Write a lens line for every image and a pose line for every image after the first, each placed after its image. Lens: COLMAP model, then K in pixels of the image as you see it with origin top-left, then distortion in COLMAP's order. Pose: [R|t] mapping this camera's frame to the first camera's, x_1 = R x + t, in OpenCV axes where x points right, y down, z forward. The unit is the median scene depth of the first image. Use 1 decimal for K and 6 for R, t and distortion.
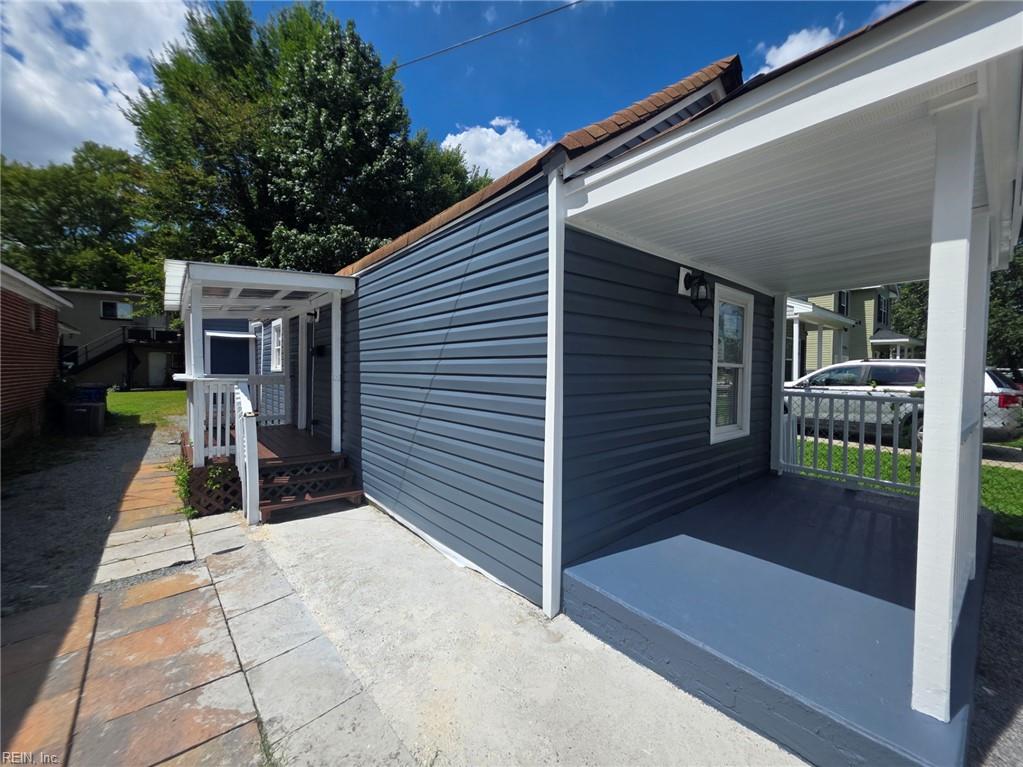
lens RADIAL K [[401.5, 0, 507.1], [0, 401.5, 379.6], [0, 0, 1]] dist [-0.000775, -0.000167]
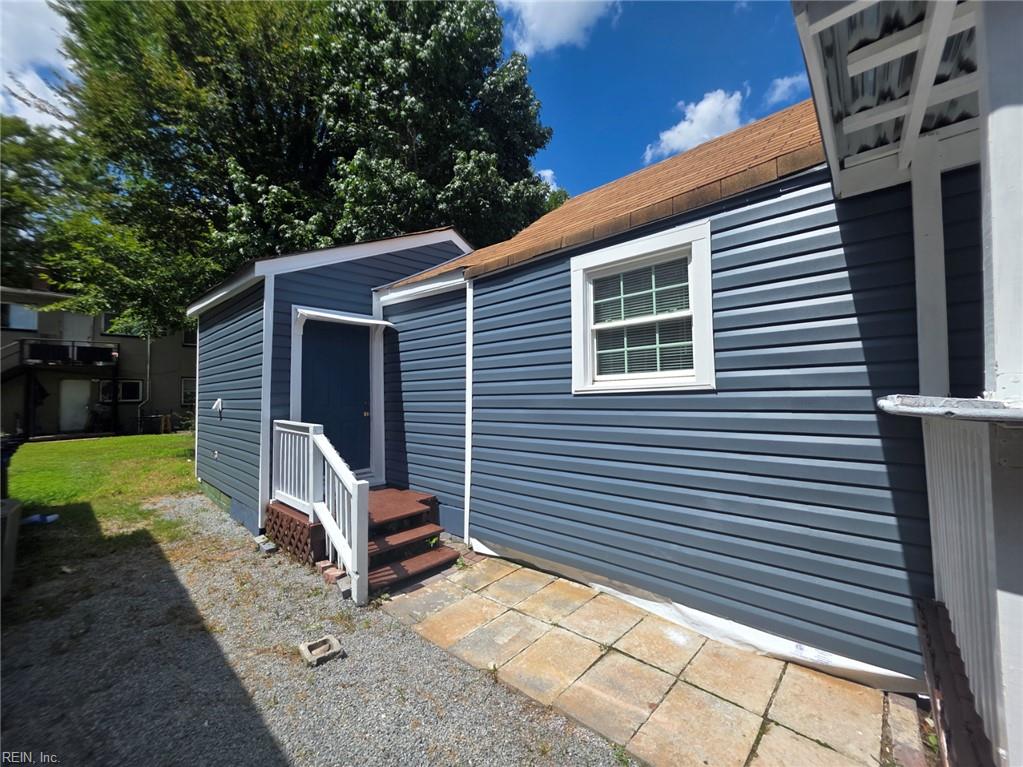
lens RADIAL K [[401.5, 0, 514.4], [0, 401.5, 383.3], [0, 0, 1]] dist [-0.000775, -0.000167]
pose [[0.988936, -0.019754, 0.147022, -0.269590], [0.028416, 0.997967, -0.057051, -0.004034], [-0.145596, 0.060597, 0.987487, 0.254300]]
